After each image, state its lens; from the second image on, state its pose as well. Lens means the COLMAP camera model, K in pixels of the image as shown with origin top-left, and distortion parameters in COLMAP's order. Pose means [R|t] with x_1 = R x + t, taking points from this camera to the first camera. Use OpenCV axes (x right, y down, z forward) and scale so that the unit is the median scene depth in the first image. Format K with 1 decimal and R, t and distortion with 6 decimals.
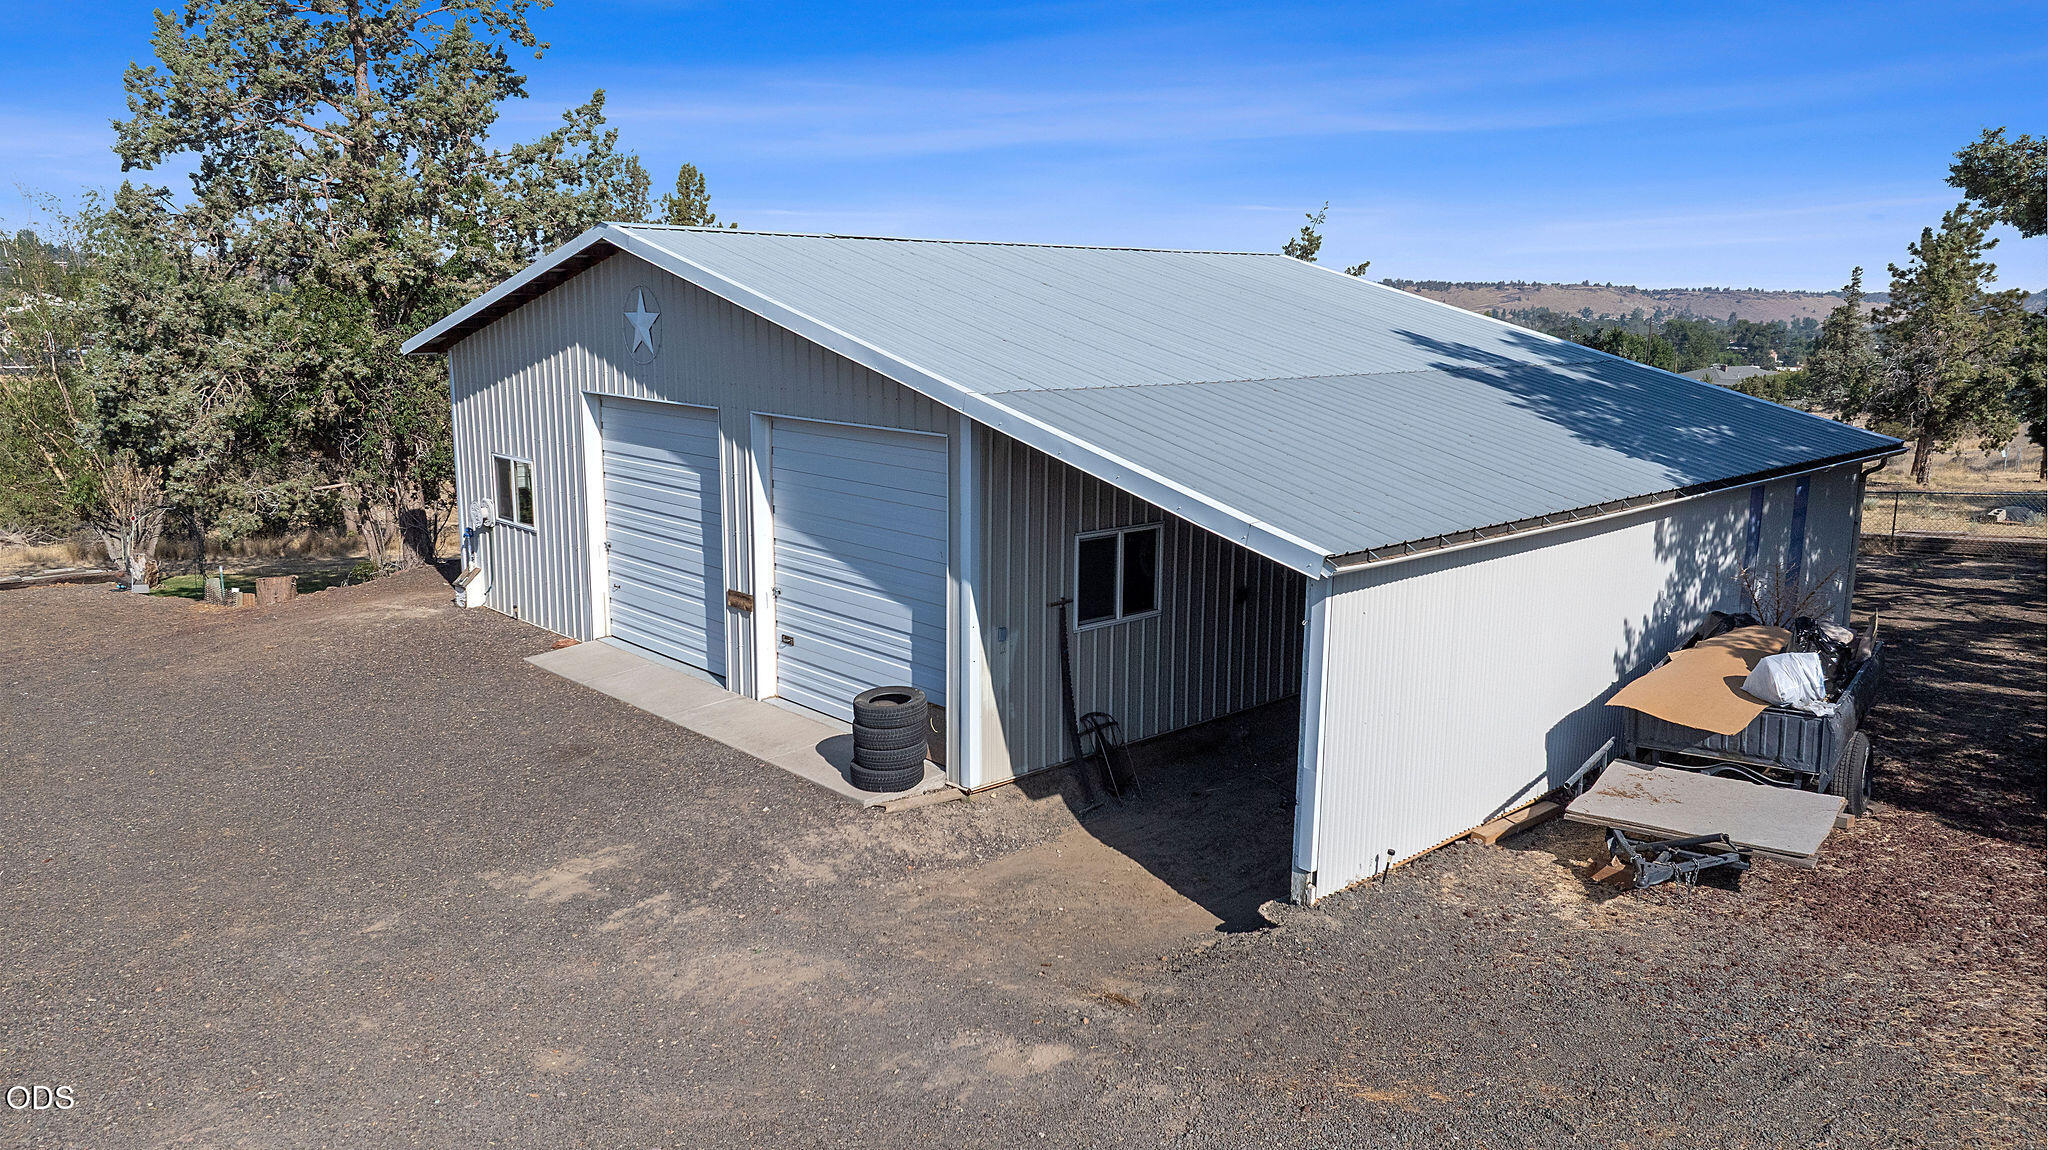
lens RADIAL K [[1438.0, 0, 1036.2], [0, 1438.0, 571.8], [0, 0, 1]] dist [-0.011003, -0.005086]
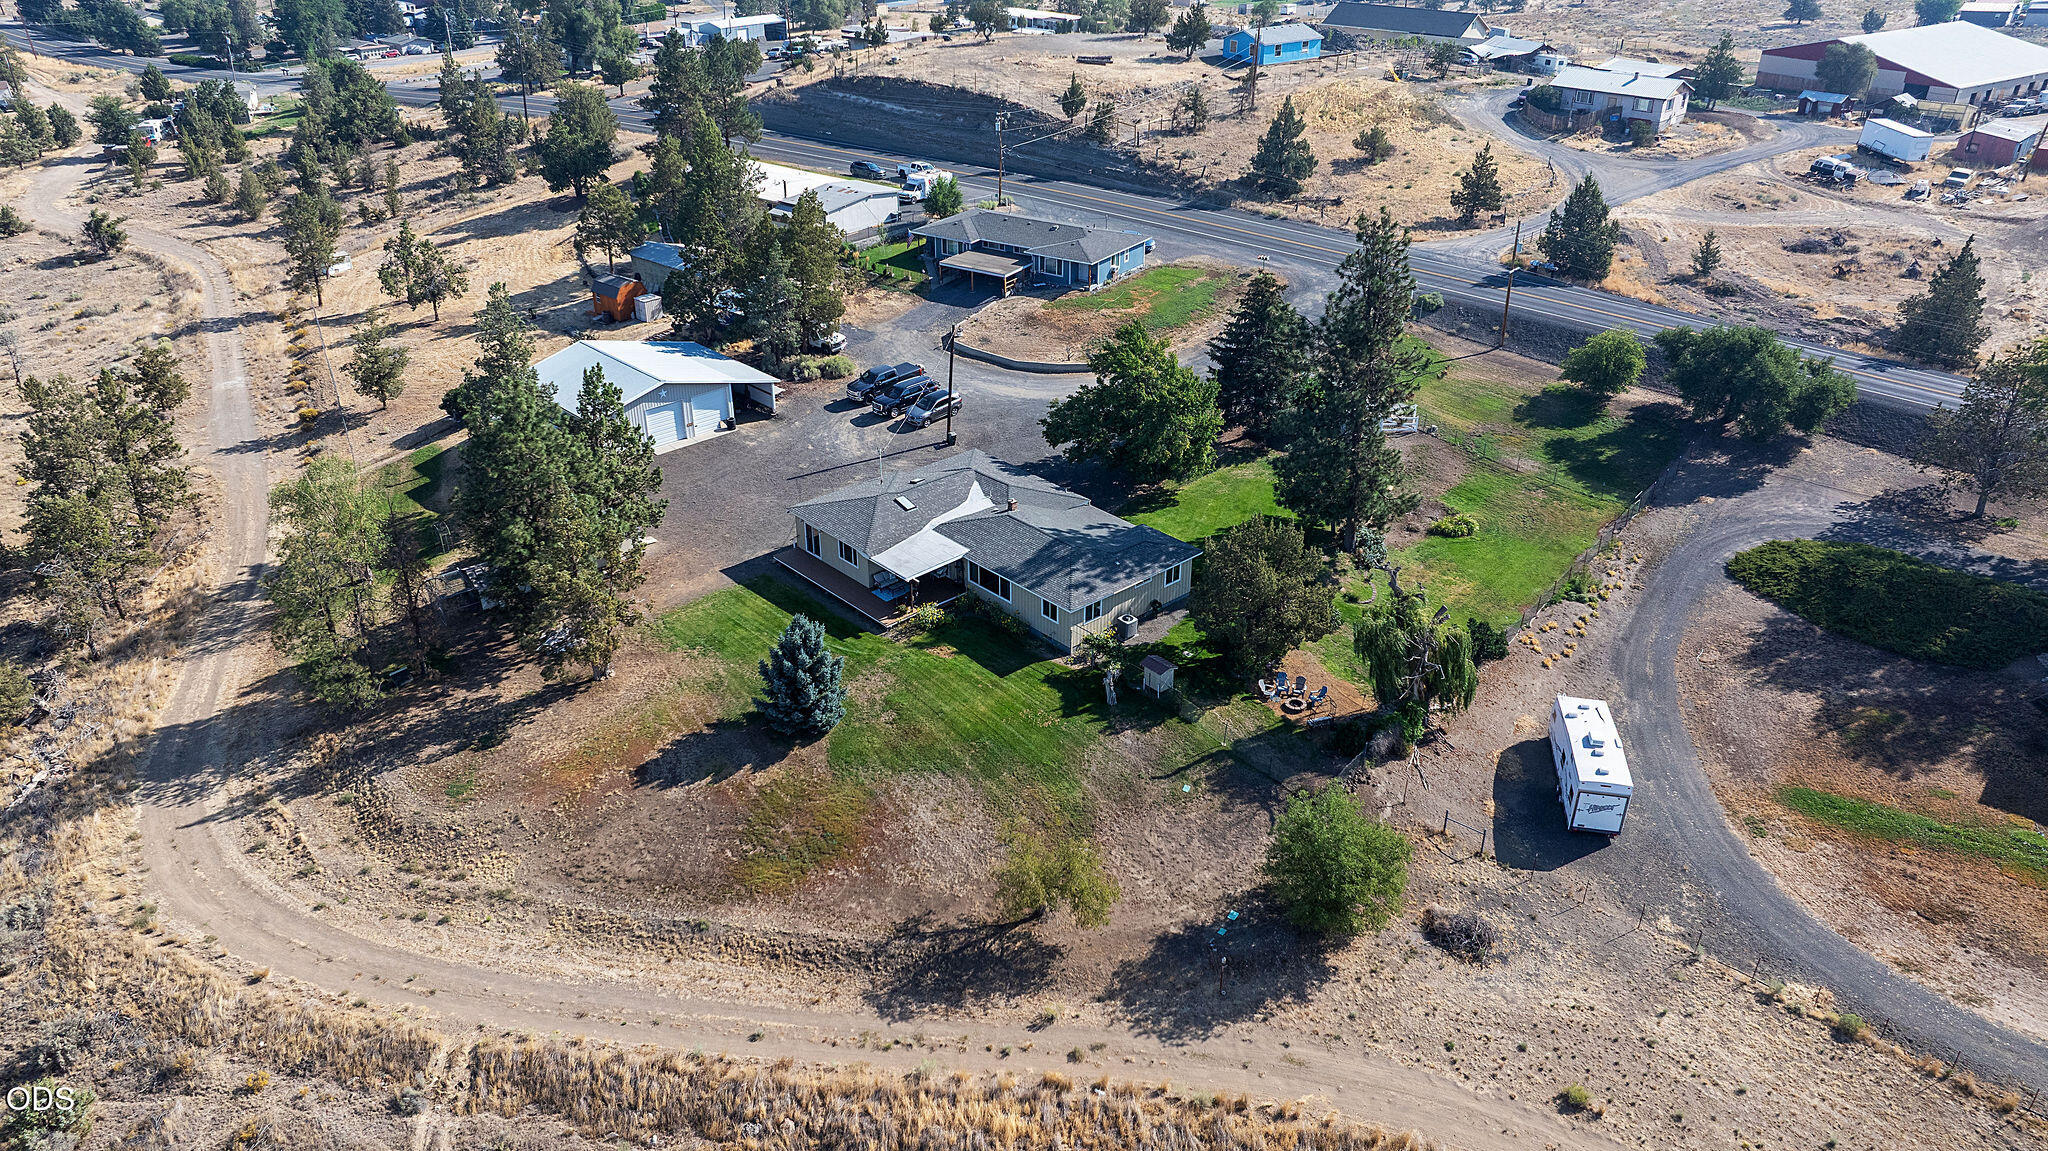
lens RADIAL K [[1438.0, 0, 1036.2], [0, 1438.0, 572.3], [0, 0, 1]] dist [-0.011003, -0.005086]
pose [[-0.004709, -0.479635, 0.877456, -6.570996], [0.184879, 0.861921, 0.472136, -2.302156], [-0.982750, 0.164446, 0.084616, -1.082105]]
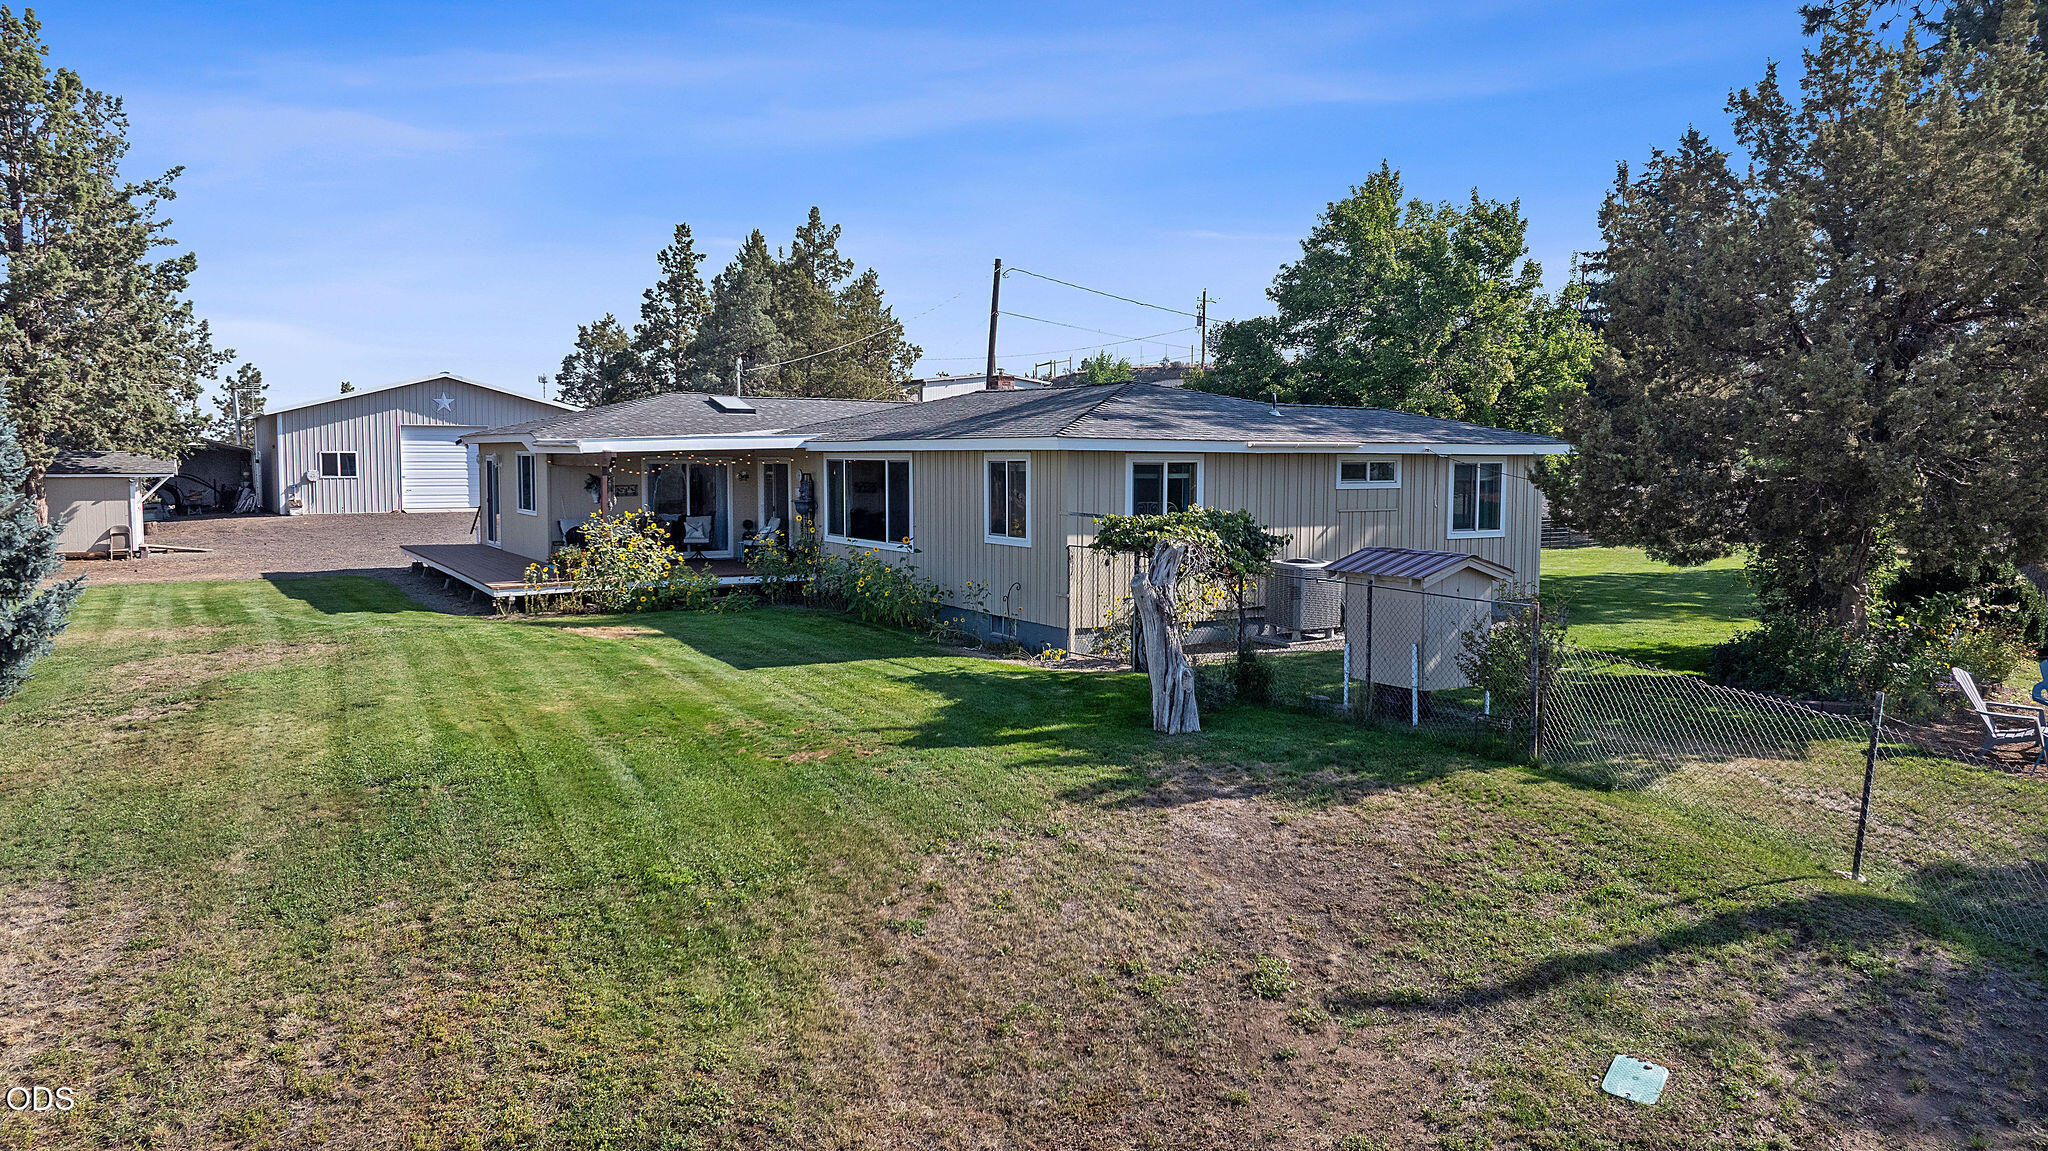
lens RADIAL K [[1468.1, 0, 1024.0], [0, 1468.1, 575.5], [0, 0, 1]] dist [-0.035092, -0.002884]
pose [[0.210432, -0.089965, 0.973460, -3.435612], [0.181944, 0.981964, 0.051420, 0.297302], [-0.960528, 0.166294, 0.223005, -0.985743]]
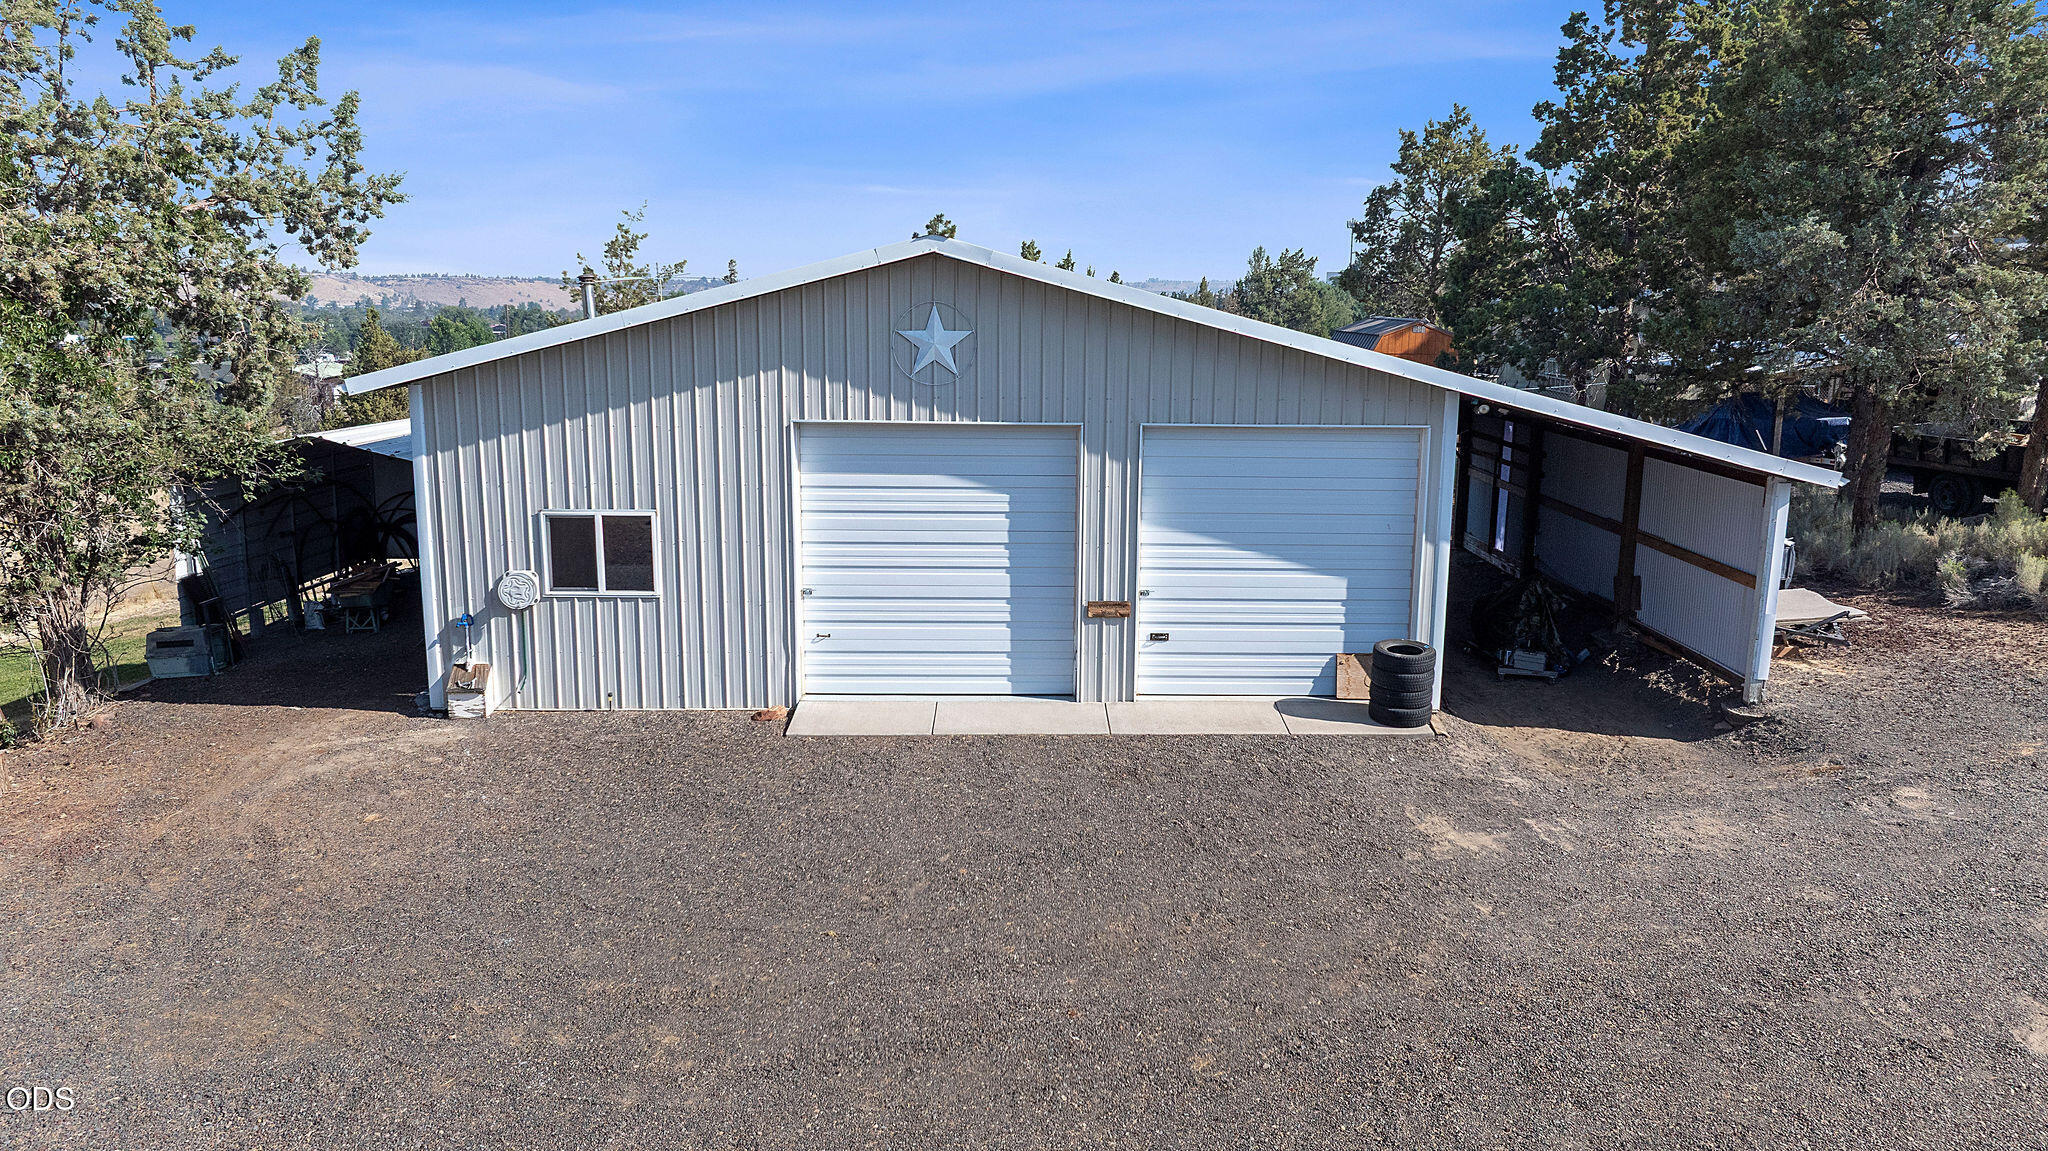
lens RADIAL K [[1438.0, 0, 1036.2], [0, 1438.0, 572.3], [0, 0, 1]] dist [-0.011003, -0.005086]
pose [[0.674257, -0.146592, 0.723801, -0.985204], [0.139540, 0.987735, 0.070058, -0.086000], [-0.725194, 0.053763, 0.686443, 0.334602]]
